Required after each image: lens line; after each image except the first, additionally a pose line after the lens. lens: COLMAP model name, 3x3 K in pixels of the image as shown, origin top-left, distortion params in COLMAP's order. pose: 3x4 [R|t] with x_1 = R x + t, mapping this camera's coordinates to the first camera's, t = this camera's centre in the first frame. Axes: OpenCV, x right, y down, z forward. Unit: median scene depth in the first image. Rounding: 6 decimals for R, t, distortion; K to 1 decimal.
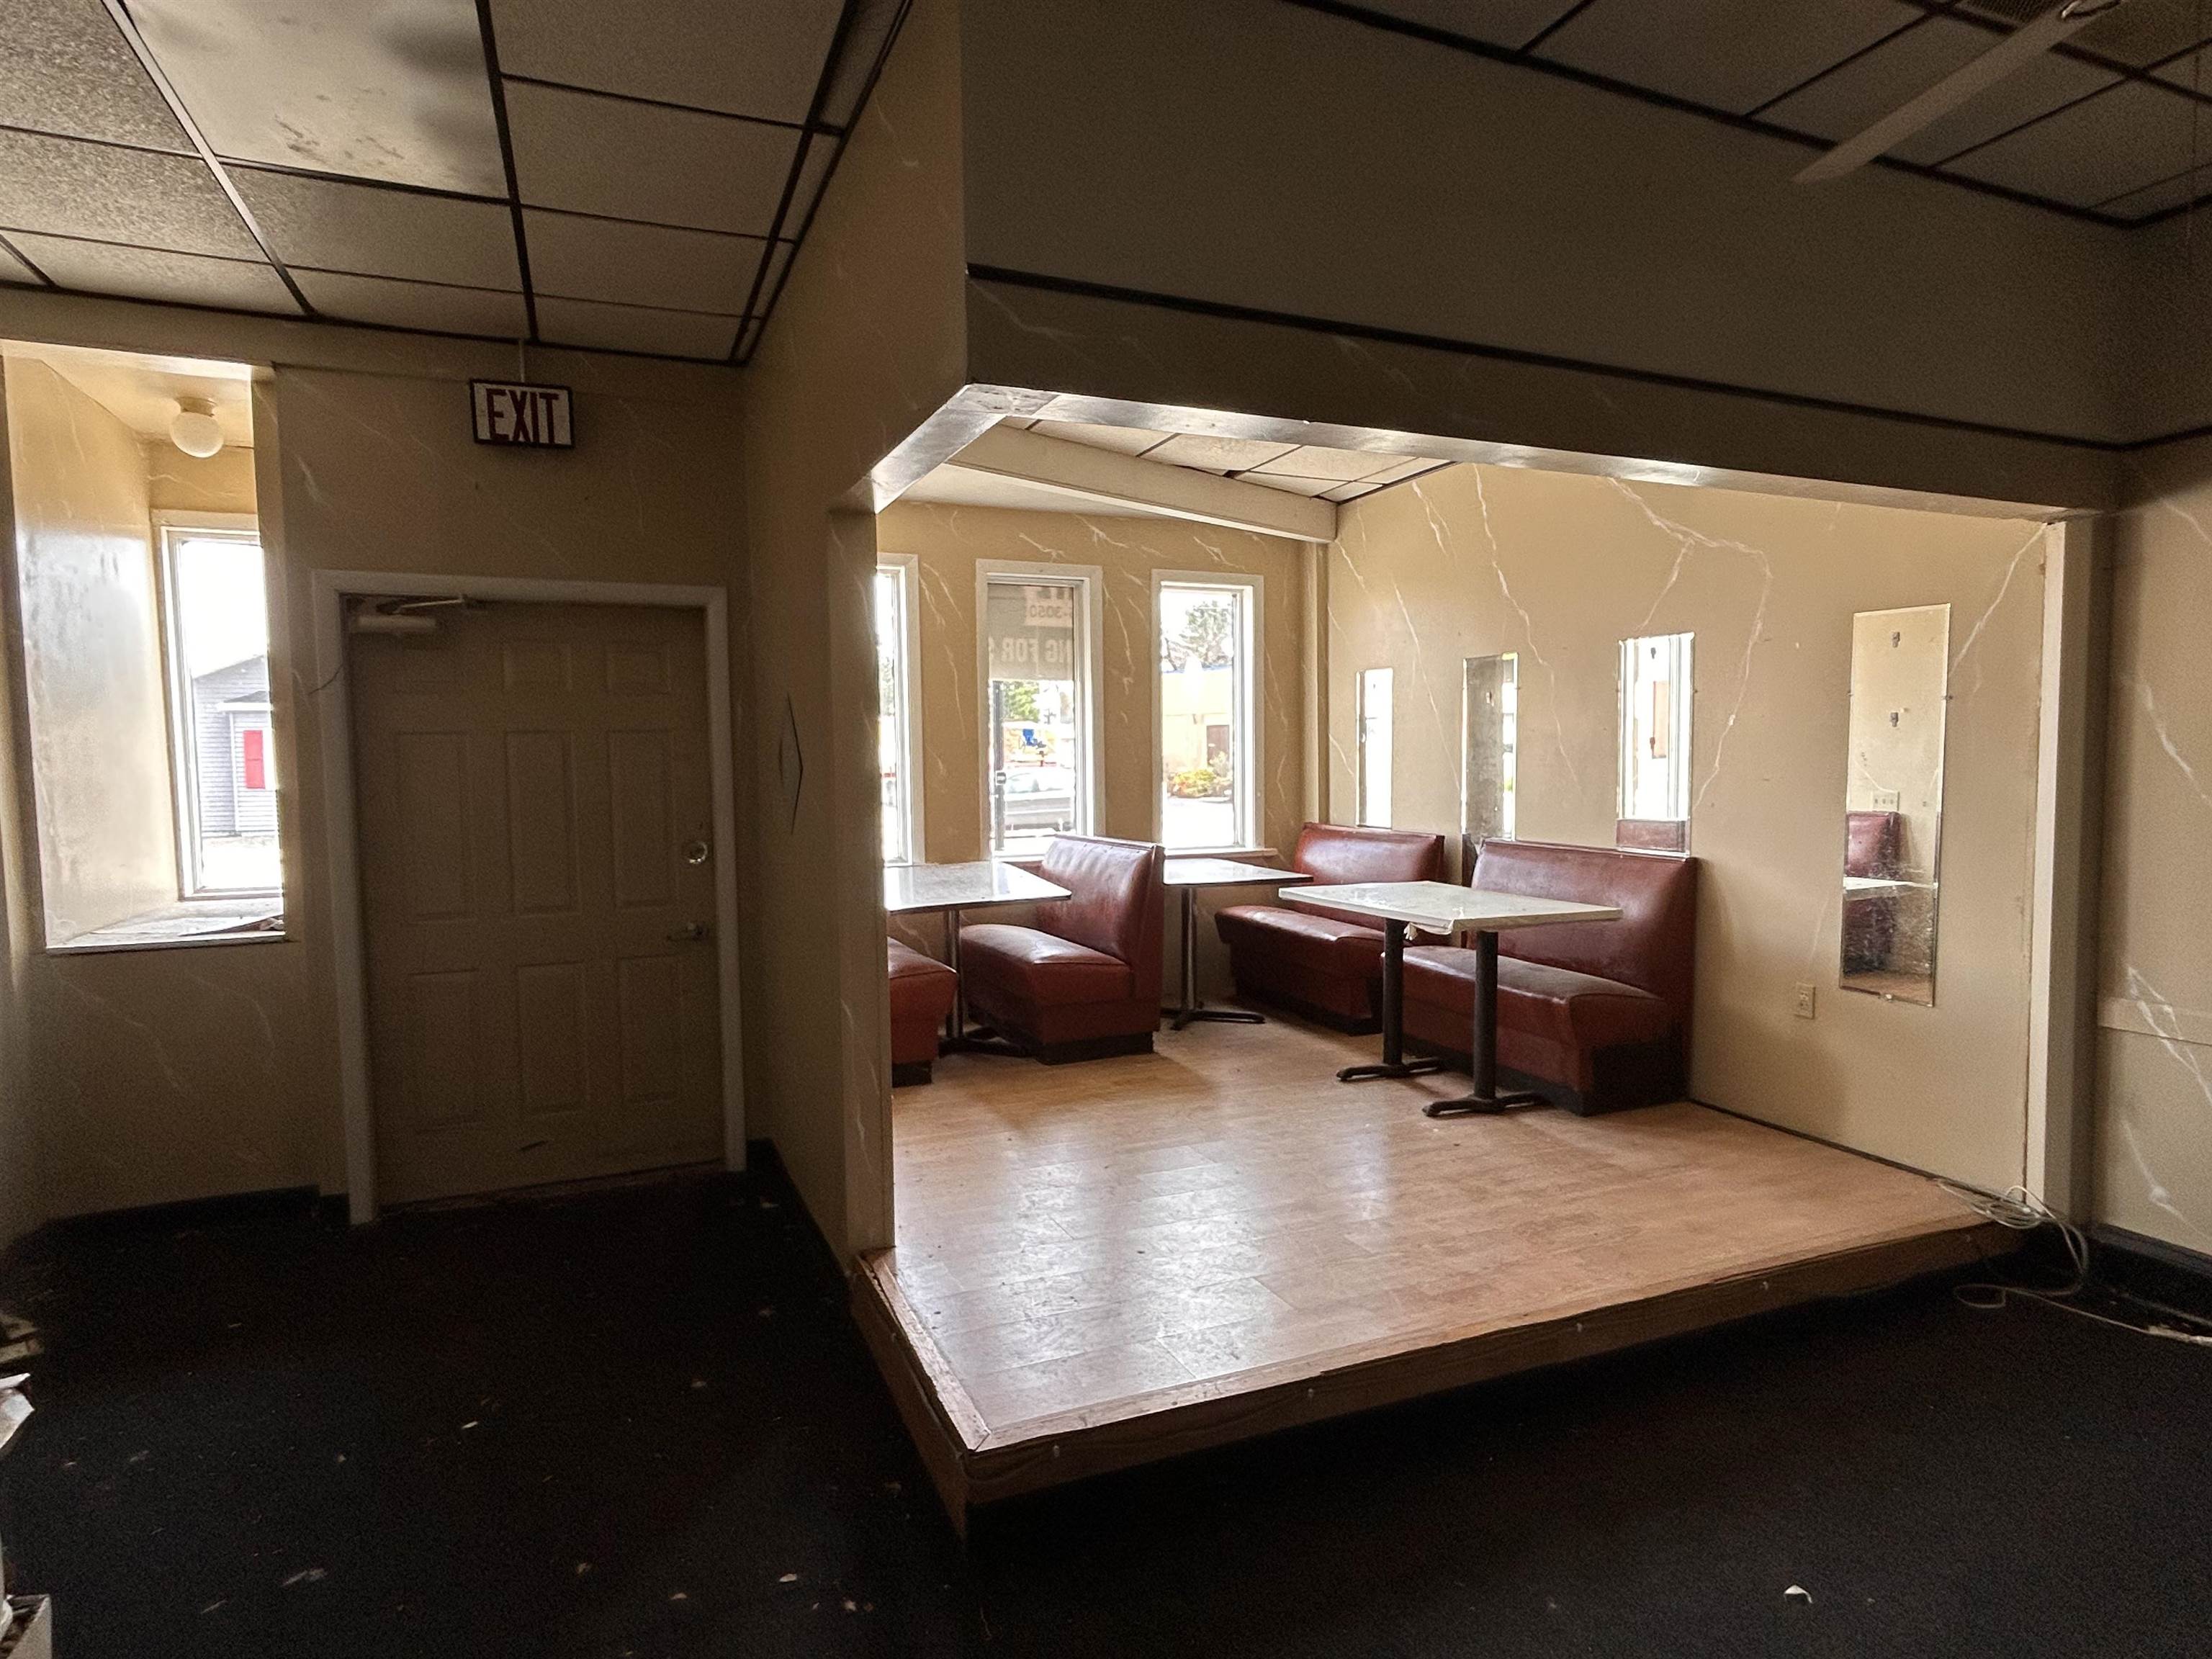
lens RADIAL K [[1182.6, 0, 1103.4], [0, 1182.6, 834.4], [0, 0, 1]] dist [0.002072, 0.000322]
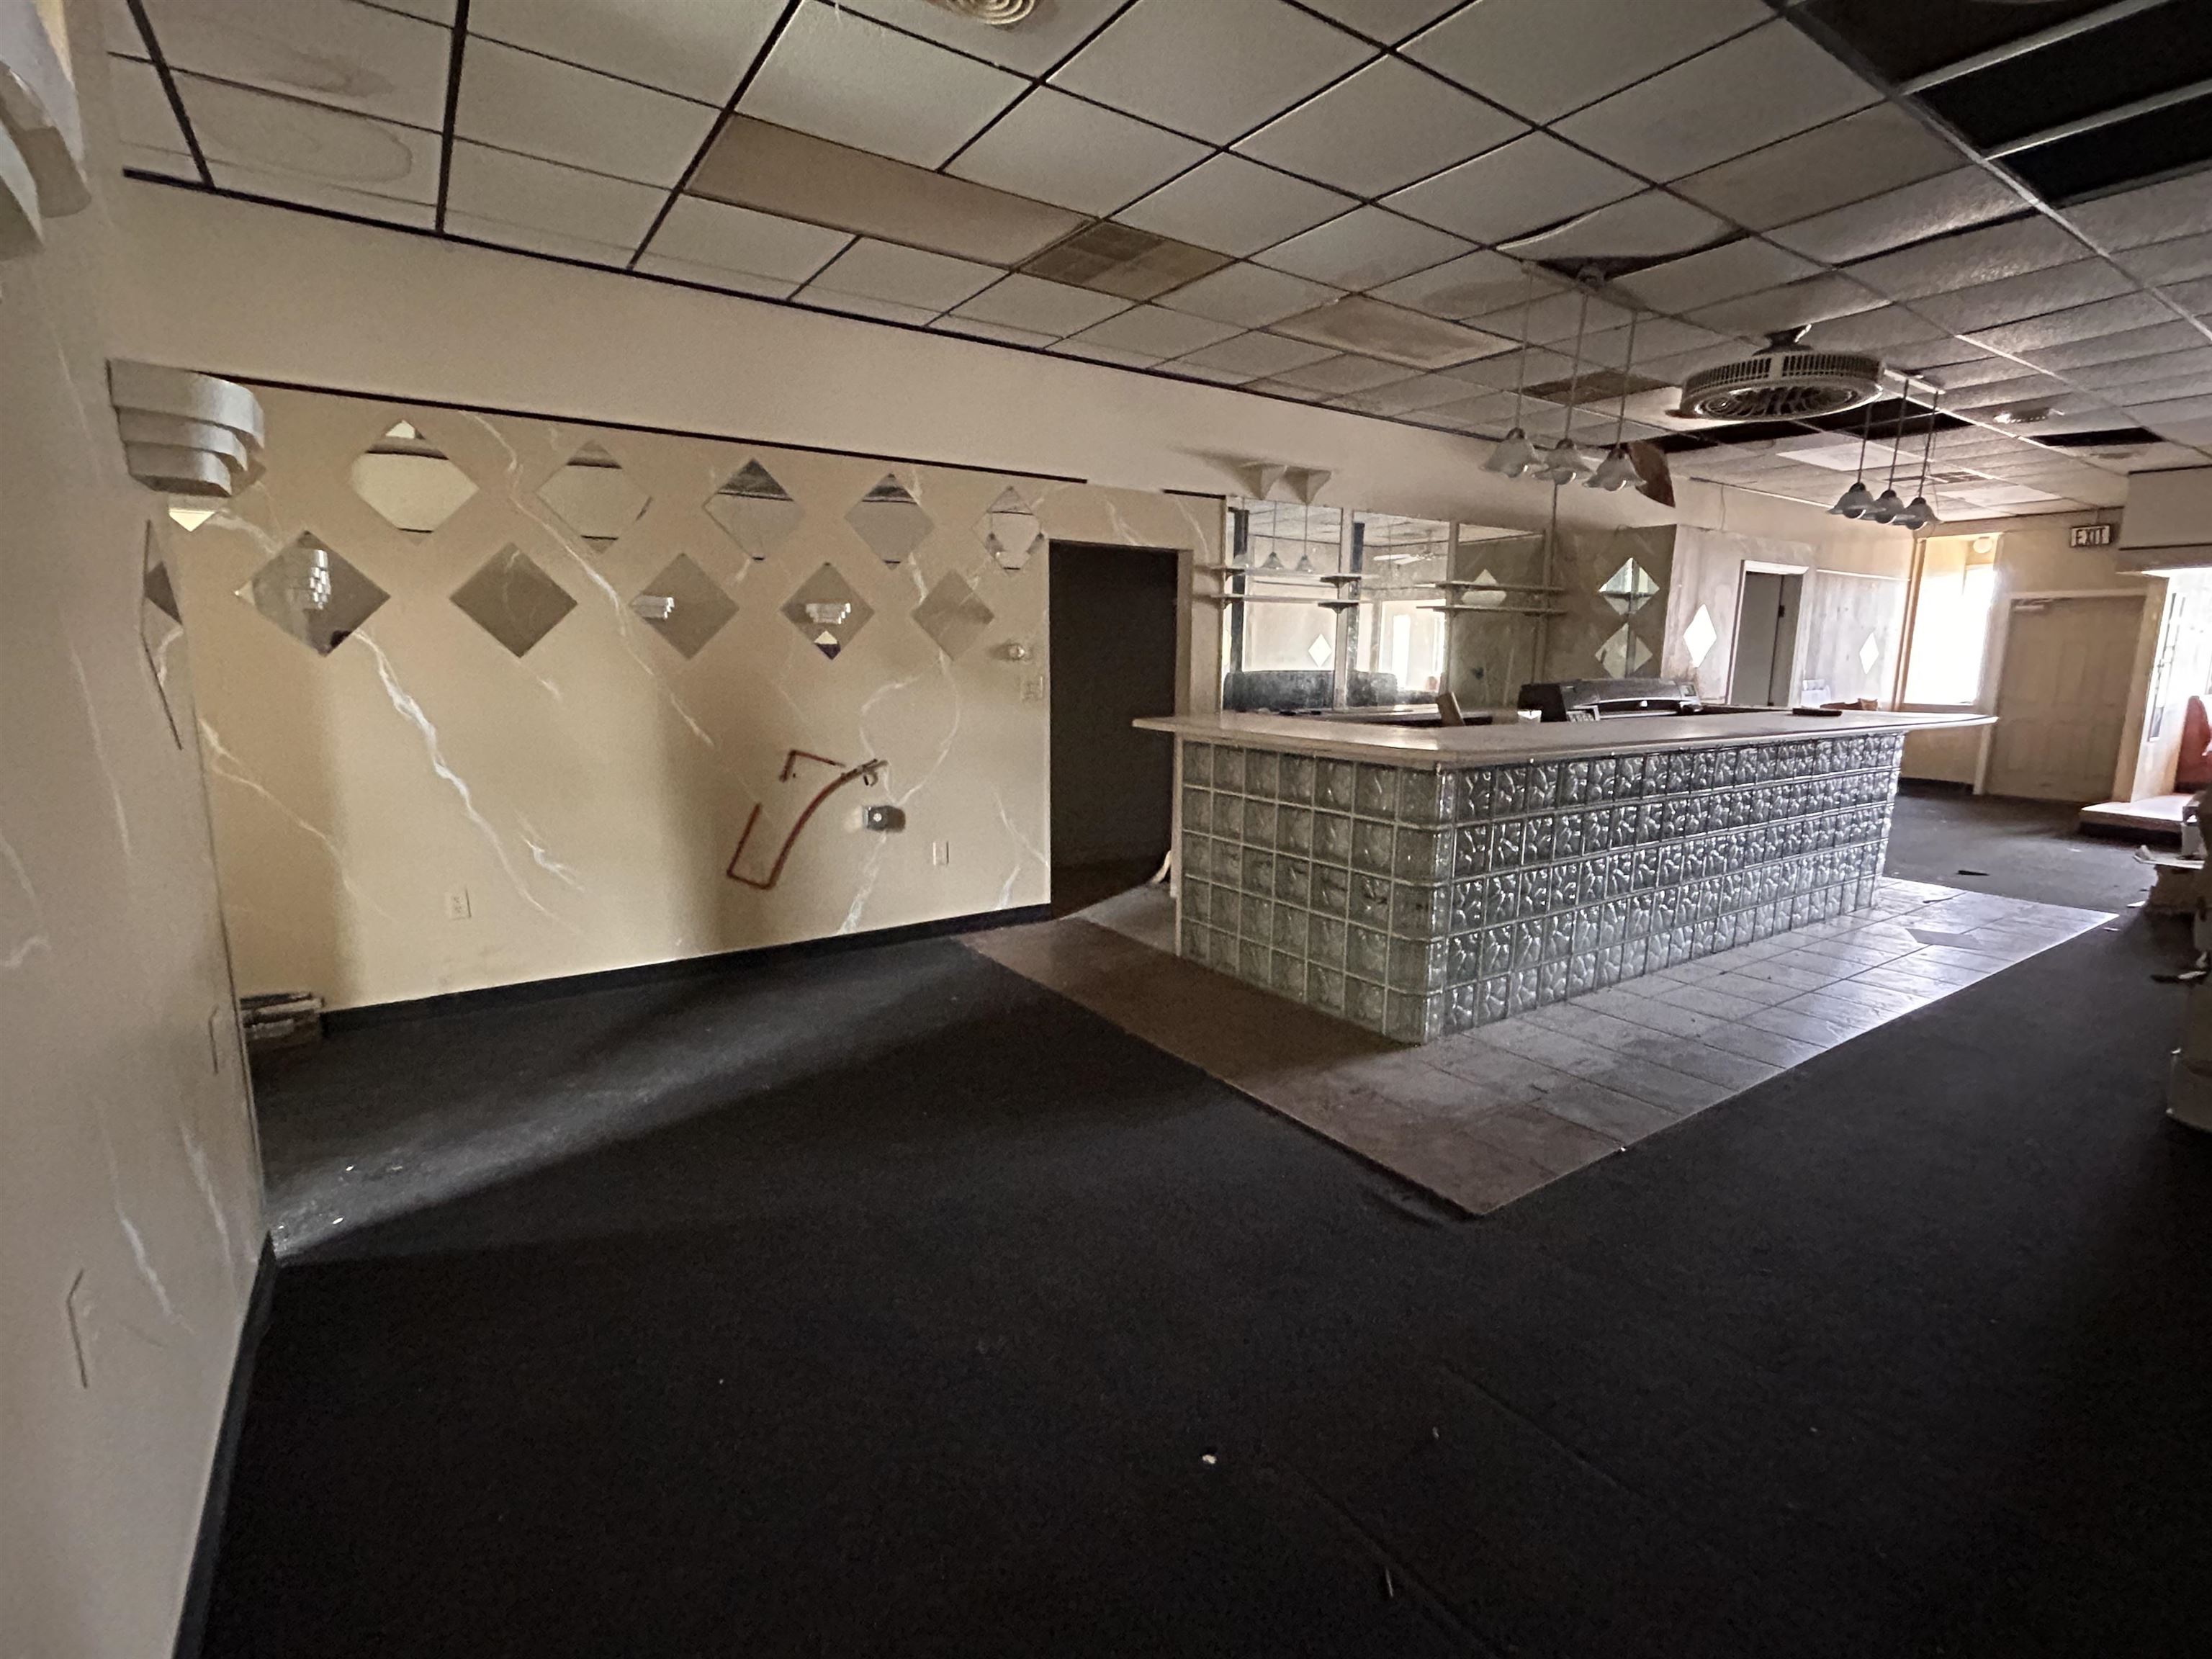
lens RADIAL K [[1032.5, 0, 1107.1], [0, 1032.5, 835.3], [0, 0, 1]] dist [0.000350, 0.000015]
pose [[0.196425, 0.183240, -0.963245, 1.679202], [-0.077419, 0.982214, 0.171061, 0.135918], [0.977458, 0.040972, 0.207117, -1.945370]]
